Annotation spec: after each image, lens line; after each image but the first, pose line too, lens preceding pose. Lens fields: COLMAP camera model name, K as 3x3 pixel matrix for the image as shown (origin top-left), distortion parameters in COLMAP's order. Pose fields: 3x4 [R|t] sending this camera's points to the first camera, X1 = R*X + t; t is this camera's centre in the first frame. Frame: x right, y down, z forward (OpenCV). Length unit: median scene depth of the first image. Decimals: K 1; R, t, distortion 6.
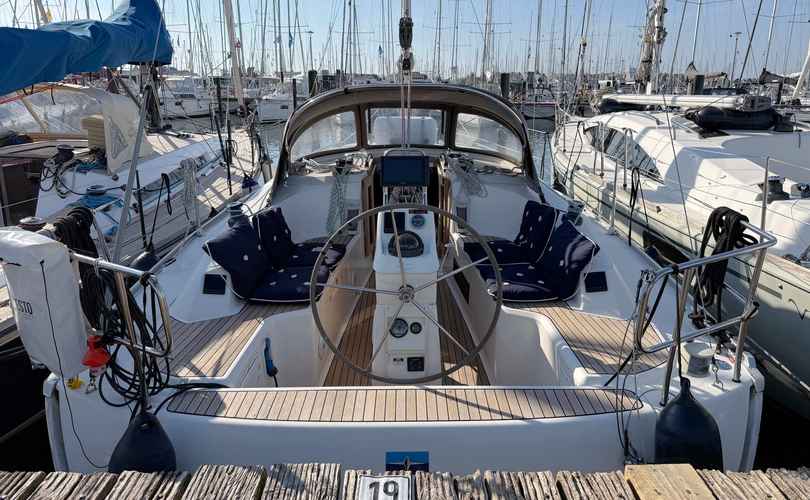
lens RADIAL K [[578.3, 0, 405.6], [0, 578.3, 251.6], [0, 0, 1]] dist [0.063764, 0.000073]
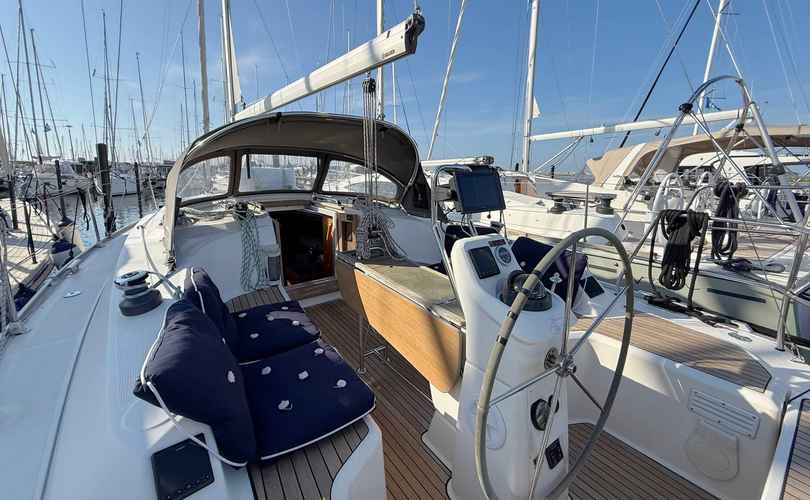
lens RADIAL K [[323.8, 0, 376.7], [0, 323.8, 230.8], [0, 0, 1]] dist [-0.002882, -0.000033]
pose [[0.811863, -0.100340, 0.575162, -0.214463], [0.161194, 0.985354, -0.055632, -0.052467], [-0.561155, 0.137878, 0.816146, 0.453867]]
